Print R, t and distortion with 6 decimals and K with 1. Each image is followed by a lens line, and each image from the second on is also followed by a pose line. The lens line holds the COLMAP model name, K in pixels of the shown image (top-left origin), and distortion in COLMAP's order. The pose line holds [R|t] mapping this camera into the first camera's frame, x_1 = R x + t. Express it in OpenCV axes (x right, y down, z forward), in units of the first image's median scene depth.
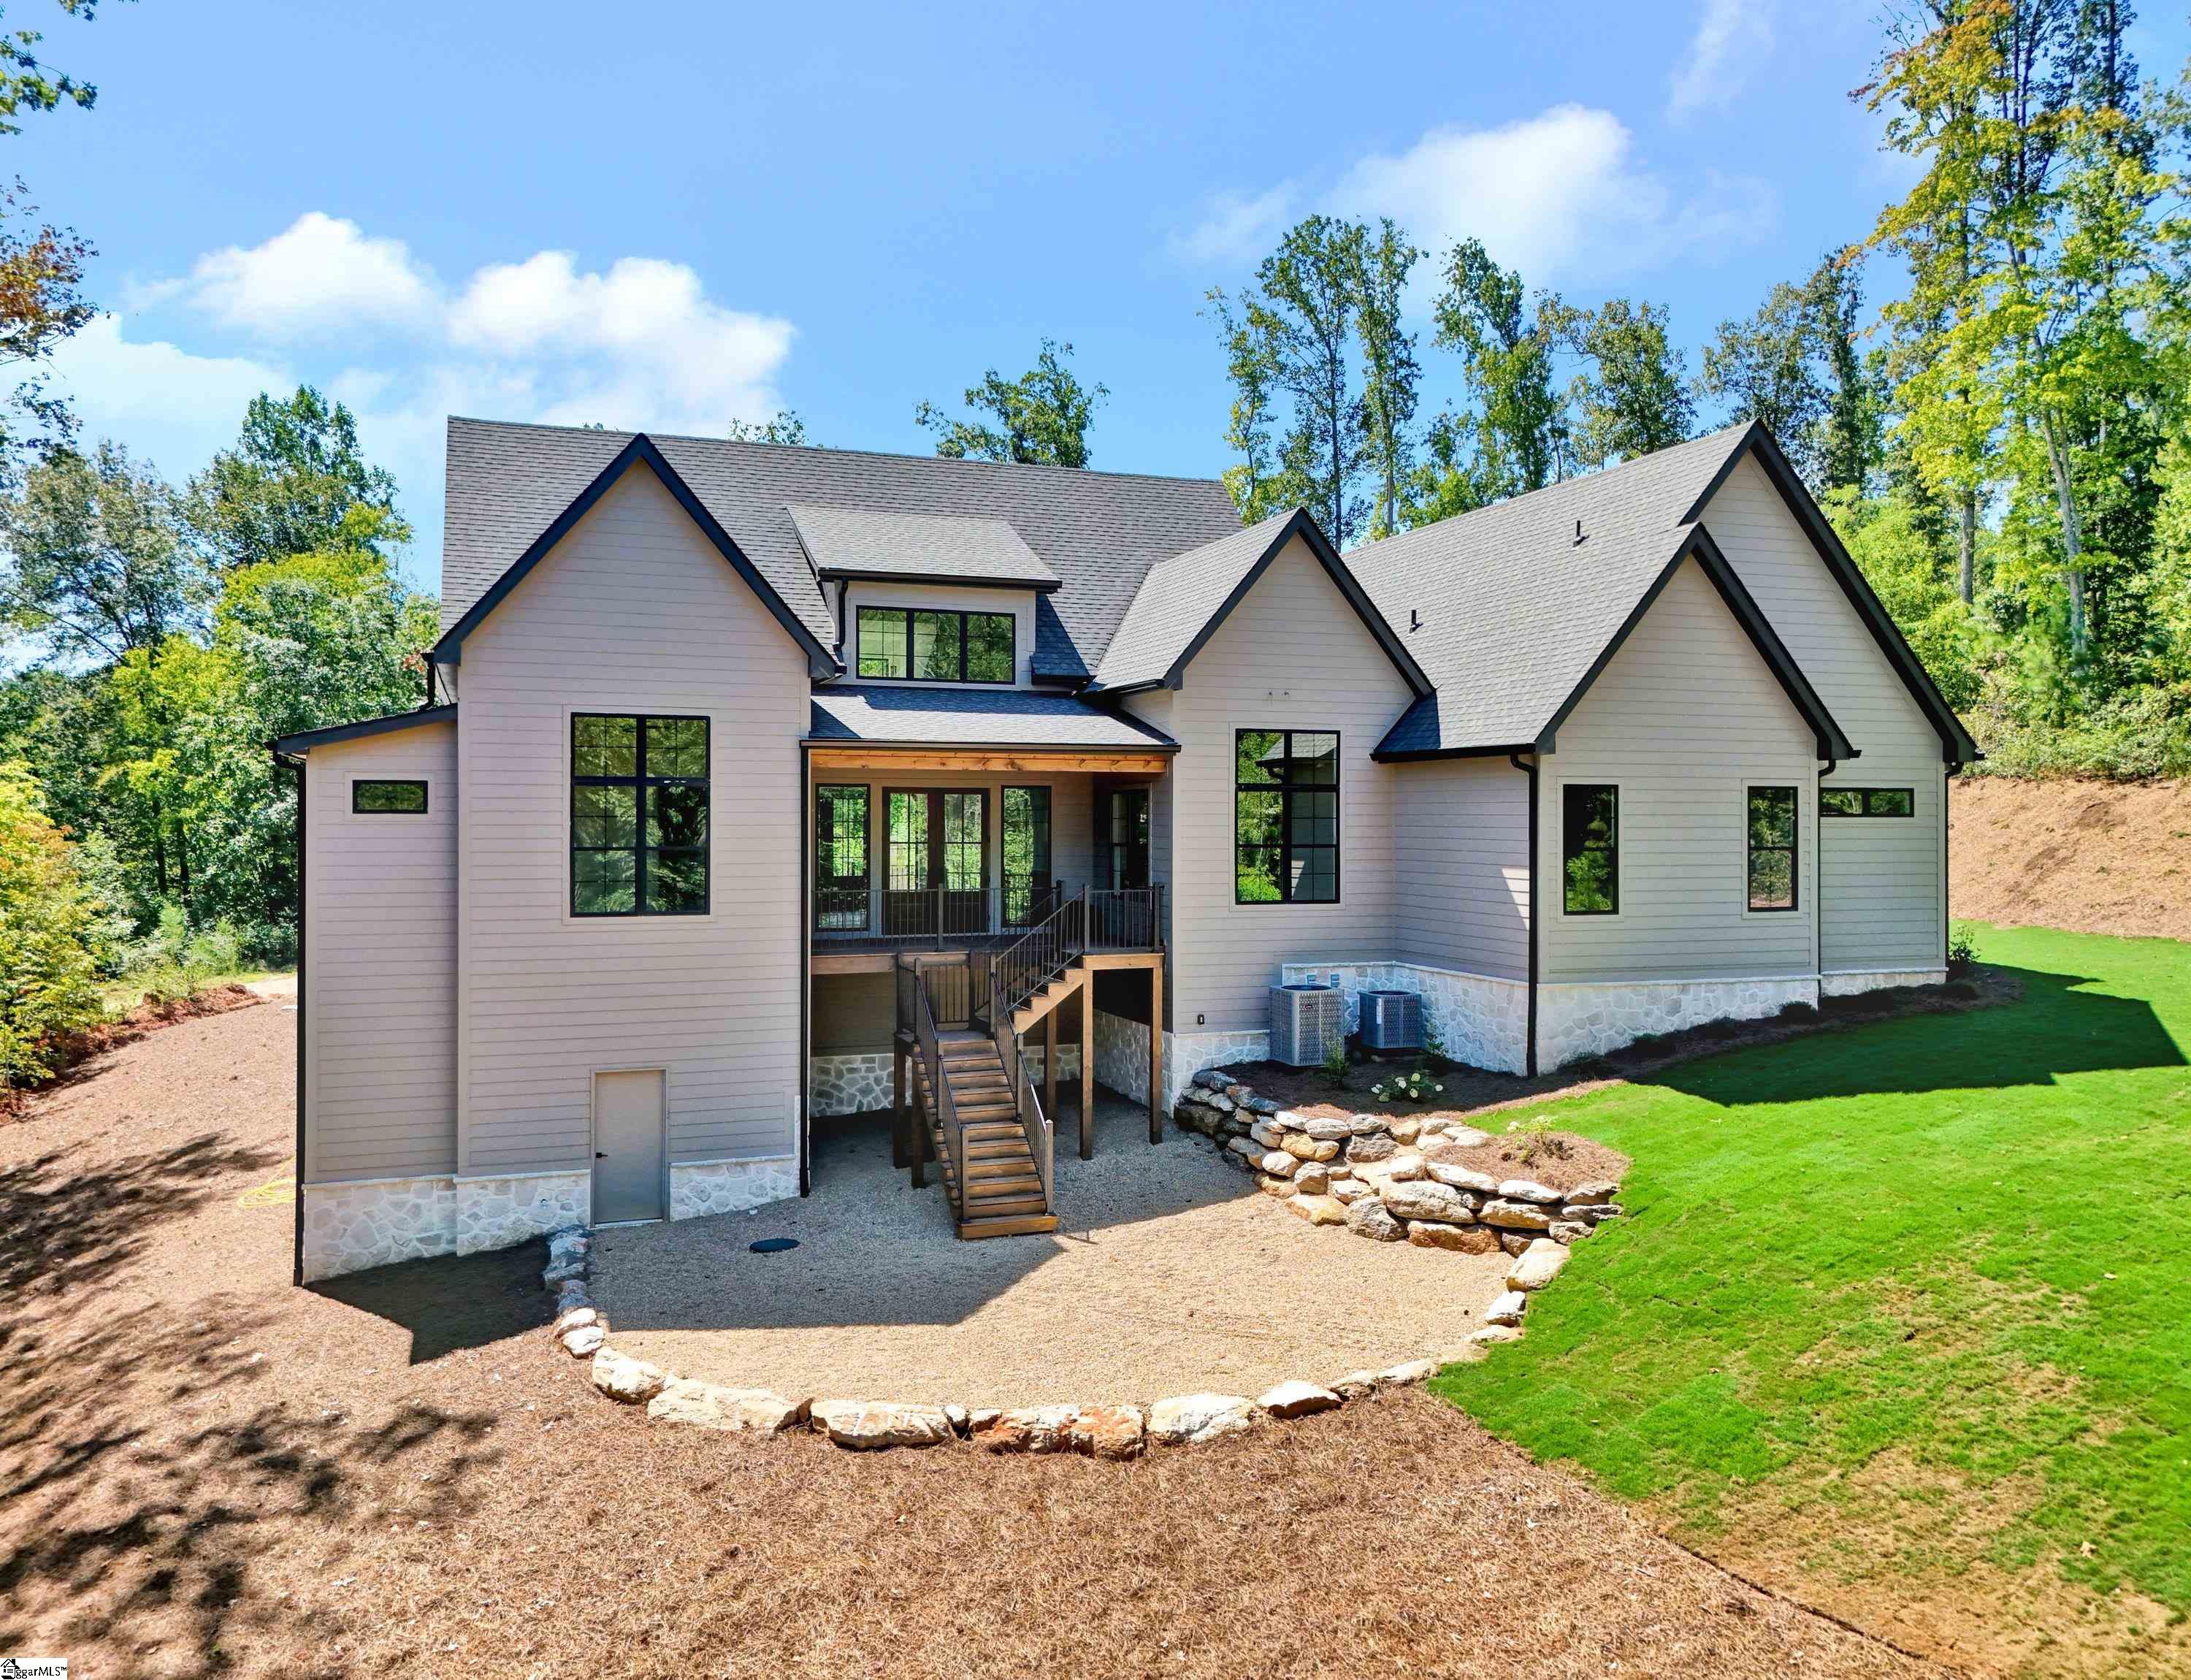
lens RADIAL K [[1674.6, 0, 1095.5], [0, 1674.6, 840.0], [0, 0, 1]] dist [0.033918, -0.003039]
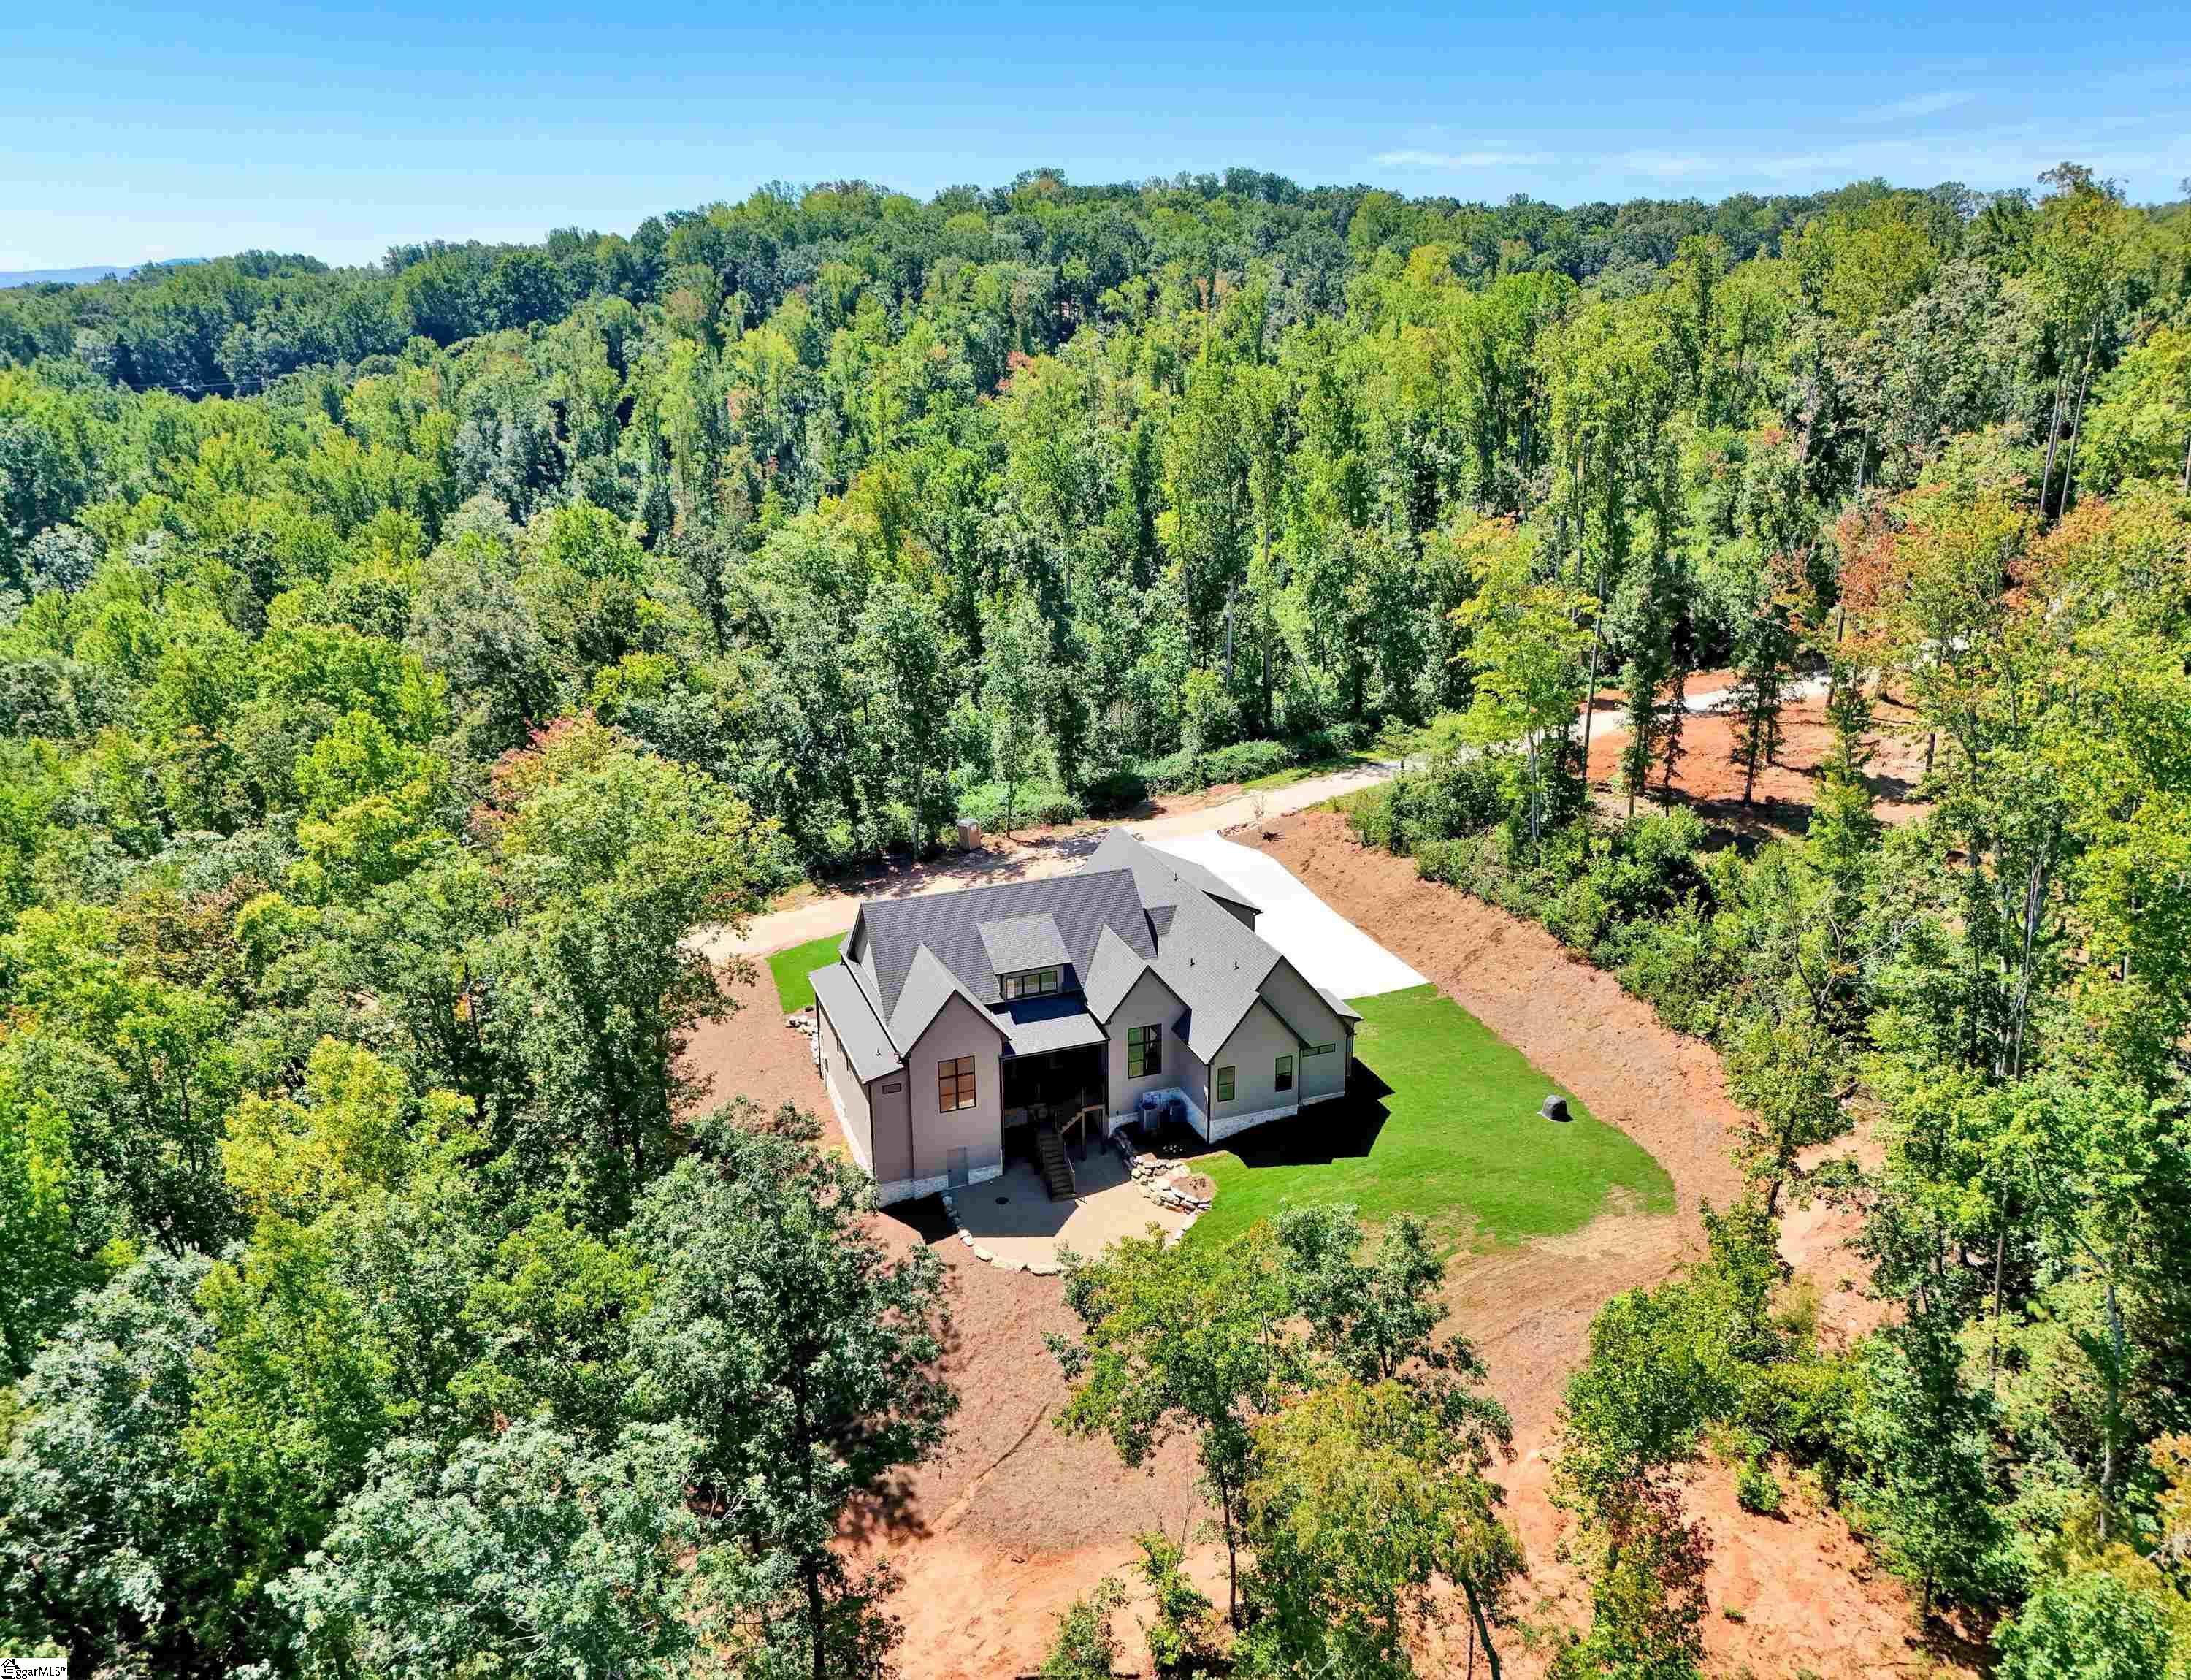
lens RADIAL K [[1674.6, 0, 1095.5], [0, 1674.6, 840.0], [0, 0, 1]] dist [0.033918, -0.003039]
pose [[0.999837, -0.018020, 0.001003, 0.030189], [0.016891, 0.953849, 0.299813, -1.607377], [-0.006359, -0.299747, 0.953998, -2.285702]]
